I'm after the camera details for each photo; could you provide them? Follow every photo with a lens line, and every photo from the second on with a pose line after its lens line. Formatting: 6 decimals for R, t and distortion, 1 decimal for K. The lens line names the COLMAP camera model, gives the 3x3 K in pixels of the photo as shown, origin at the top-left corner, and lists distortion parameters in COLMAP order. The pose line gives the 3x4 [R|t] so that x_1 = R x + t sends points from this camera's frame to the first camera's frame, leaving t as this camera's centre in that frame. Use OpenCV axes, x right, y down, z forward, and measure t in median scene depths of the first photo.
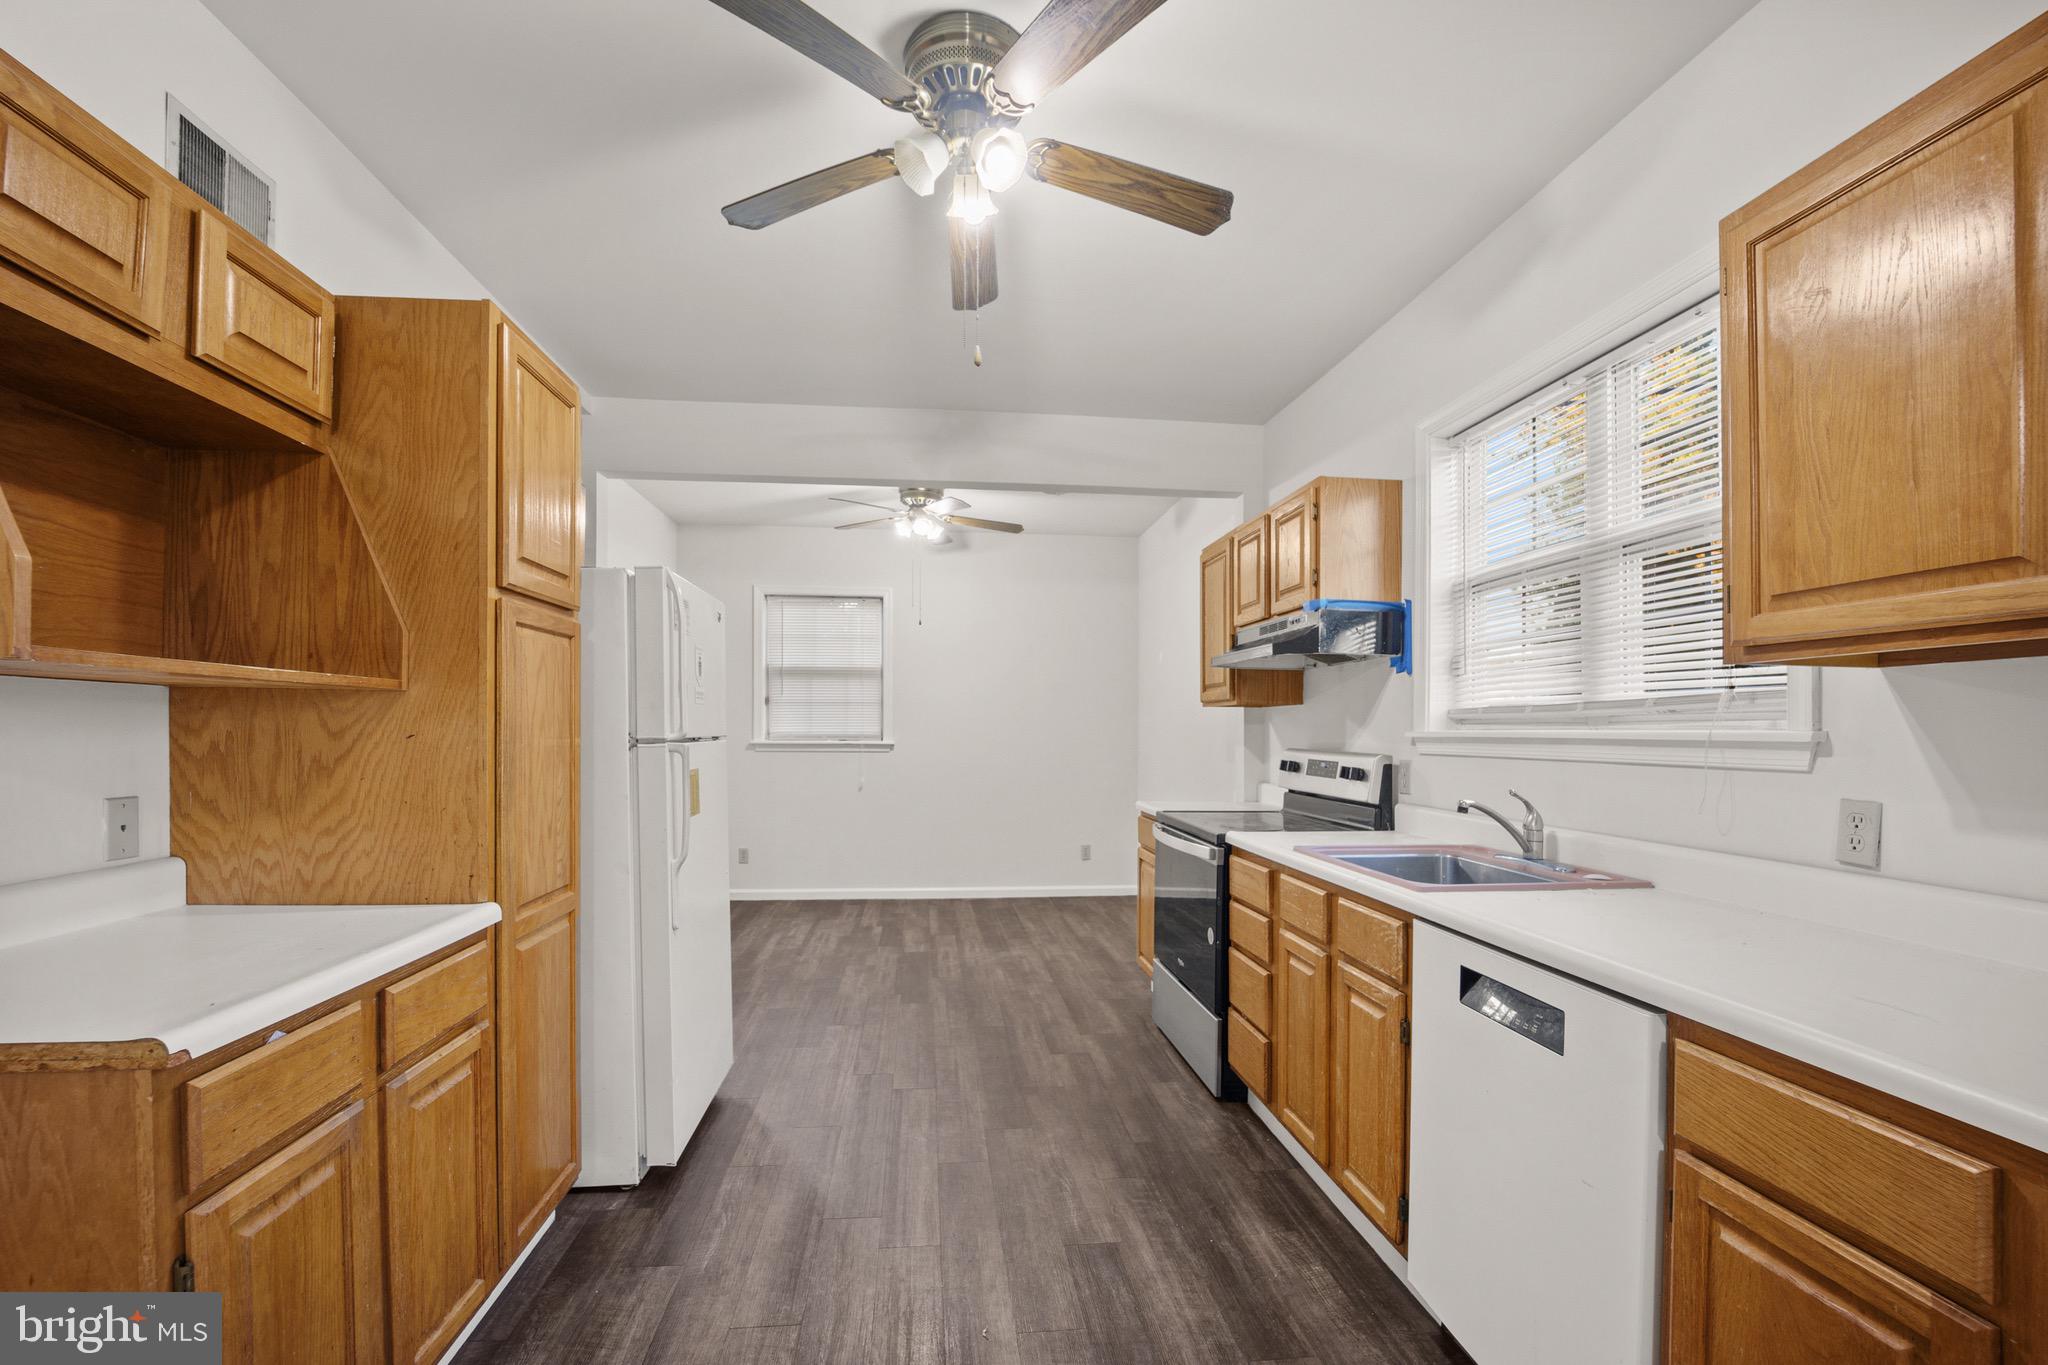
lens RADIAL K [[857.0, 0, 1041.1], [0, 857.0, 728.8], [0, 0, 1]] dist [-0.004725, 0.002220]
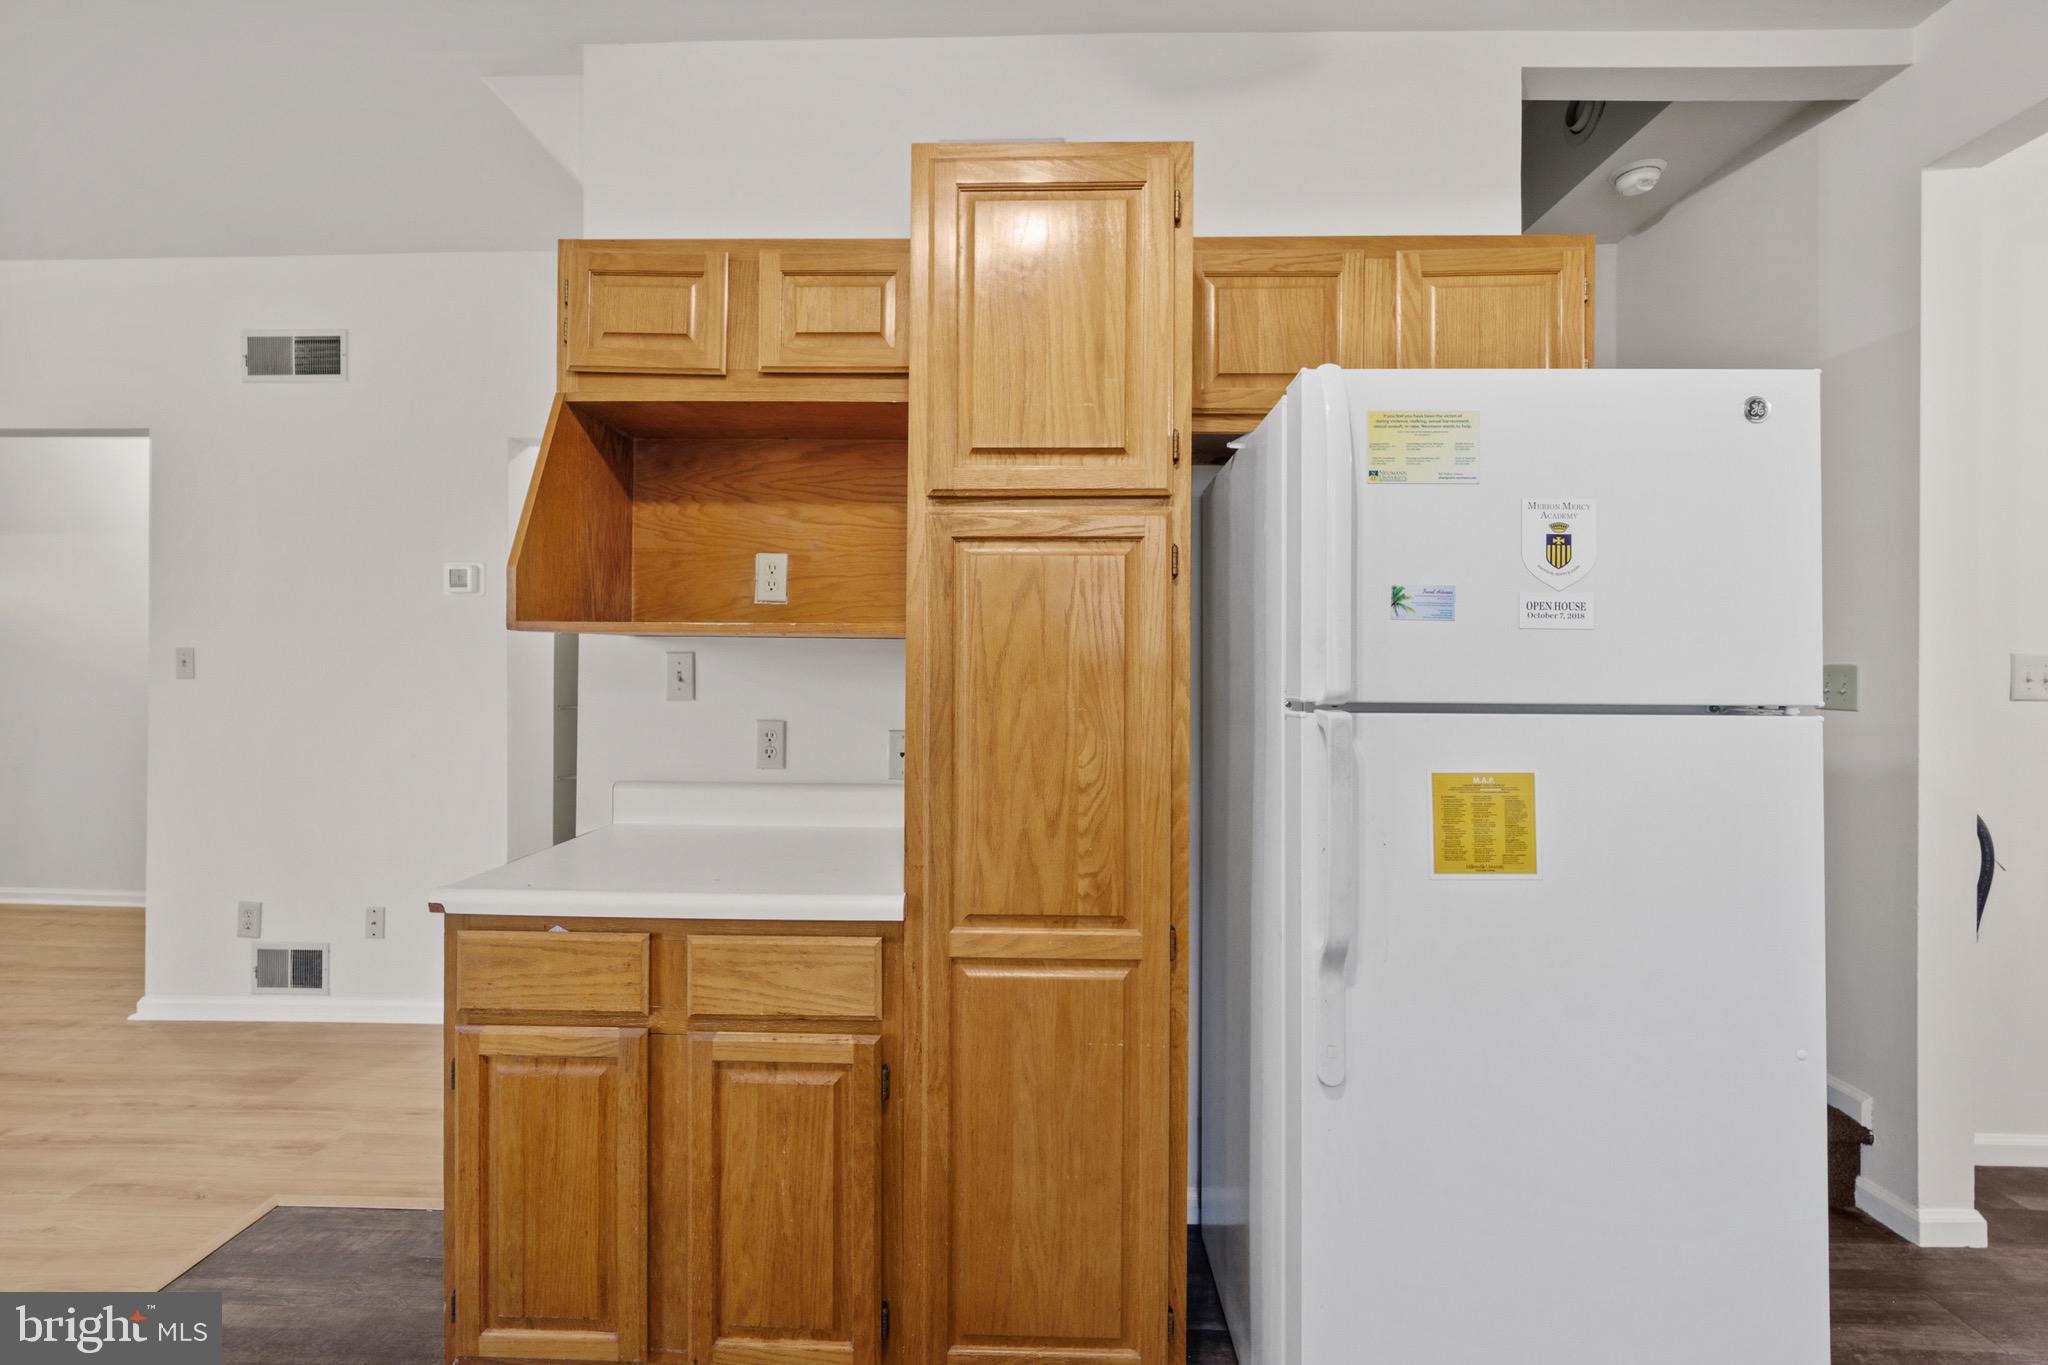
lens RADIAL K [[857.0, 0, 1024.5], [0, 857.0, 667.2], [0, 0, 1]] dist [-0.004725, 0.002220]
pose [[-0.166170, -0.007738, -0.986067, 0.043153], [-0.007658, 0.999949, -0.006556, -0.001481], [0.986067, 0.006462, -0.166221, 0.424481]]
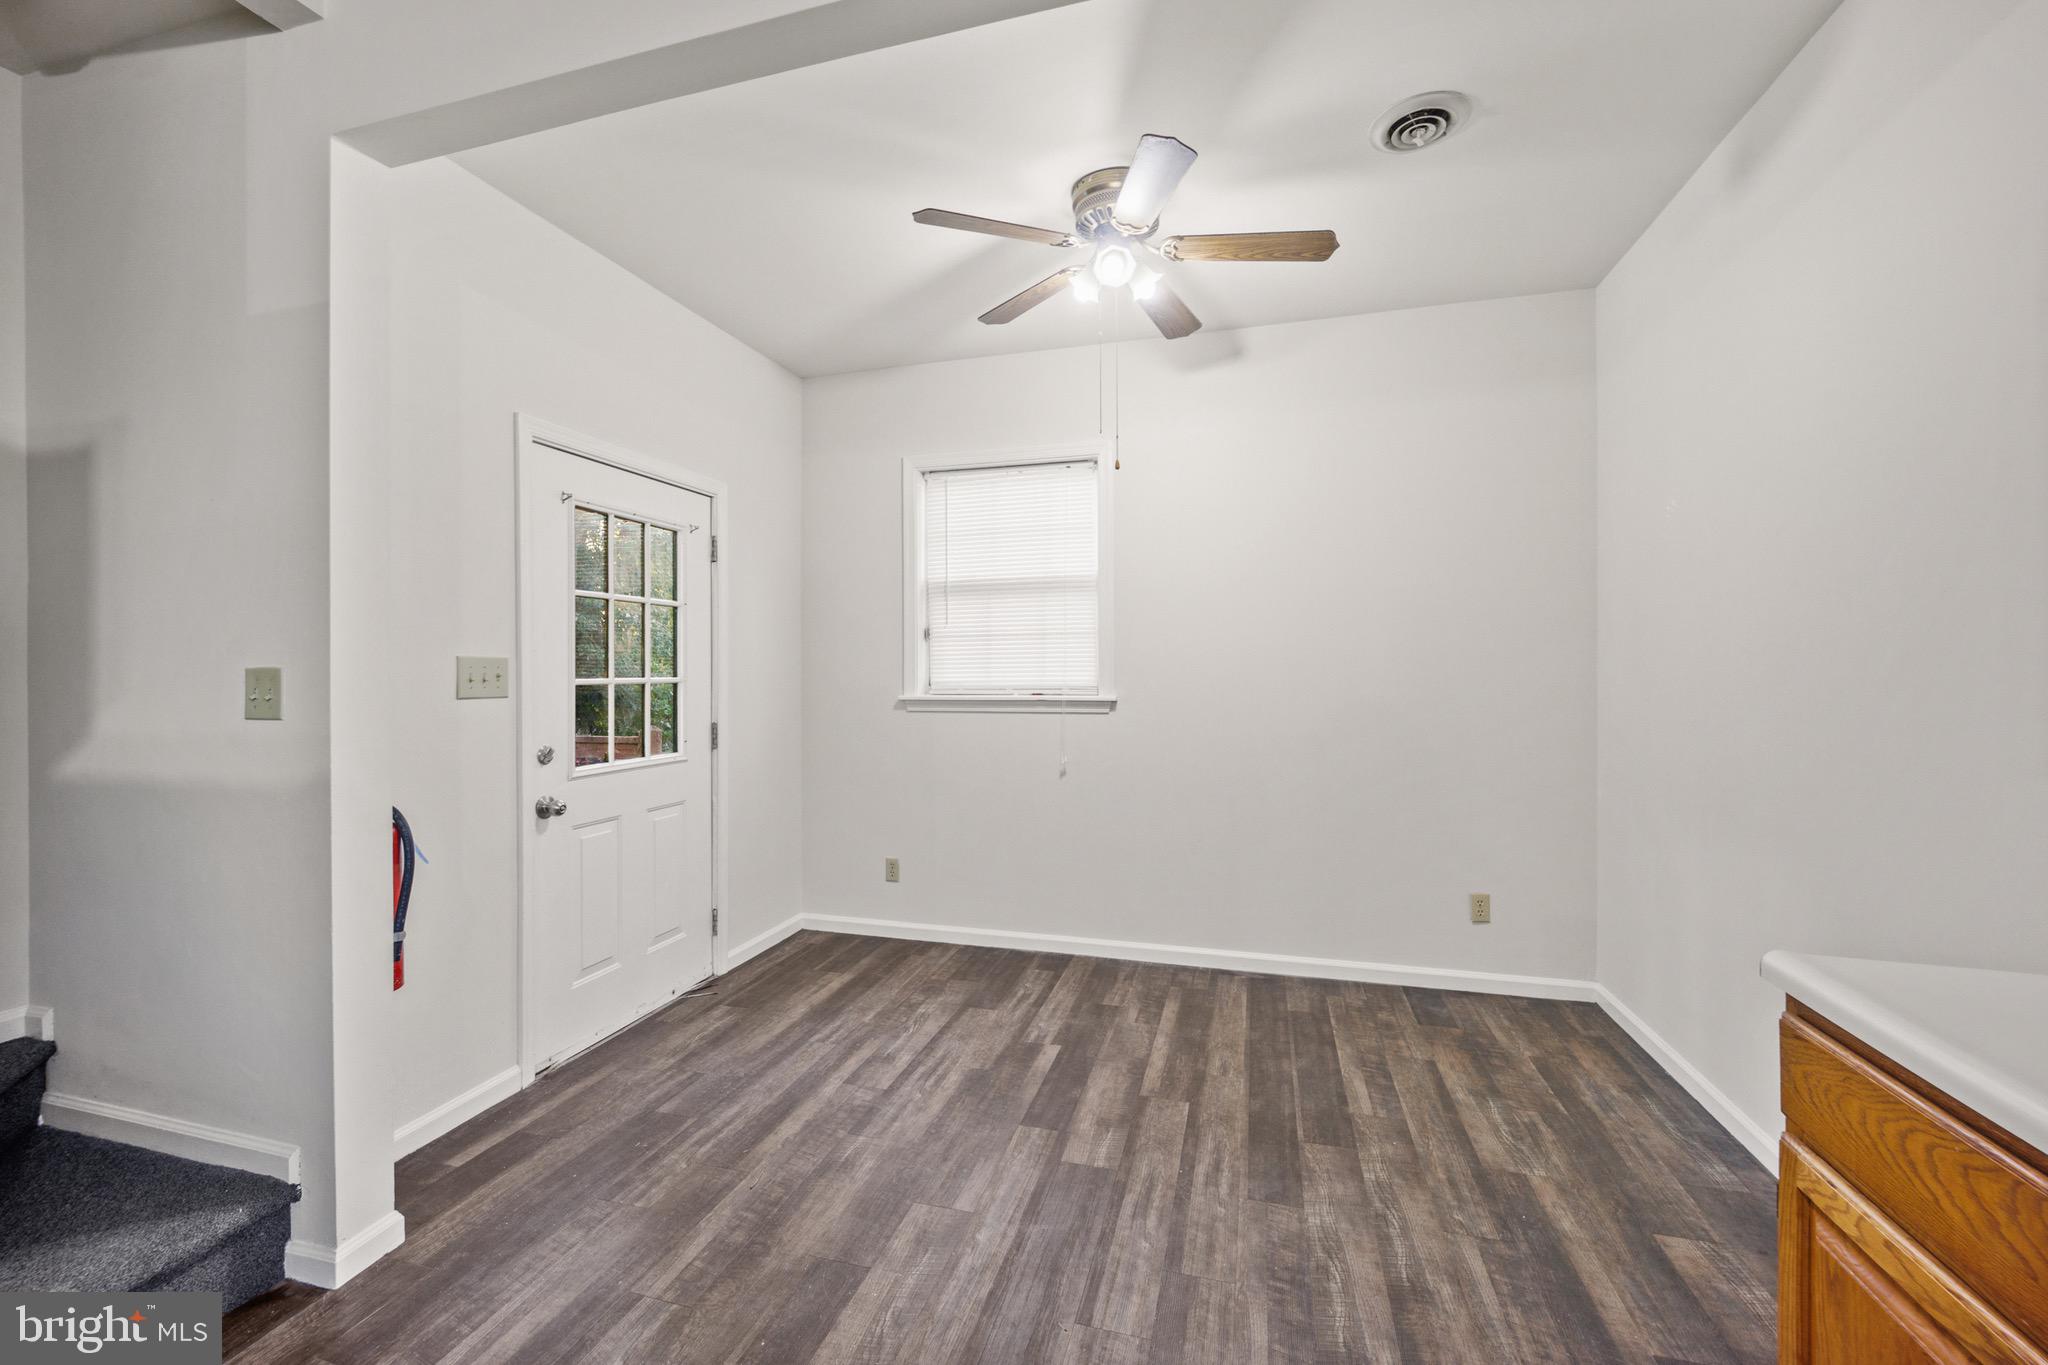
lens RADIAL K [[857.0, 0, 1009.8], [0, 857.0, 680.0], [0, 0, 1]] dist [-0.004725, 0.002220]
pose [[0.913614, -0.006078, -0.406538, 0.004645], [0.010283, 0.999914, 0.008160, -0.002896], [0.406453, -0.011635, 0.913597, 0.540132]]
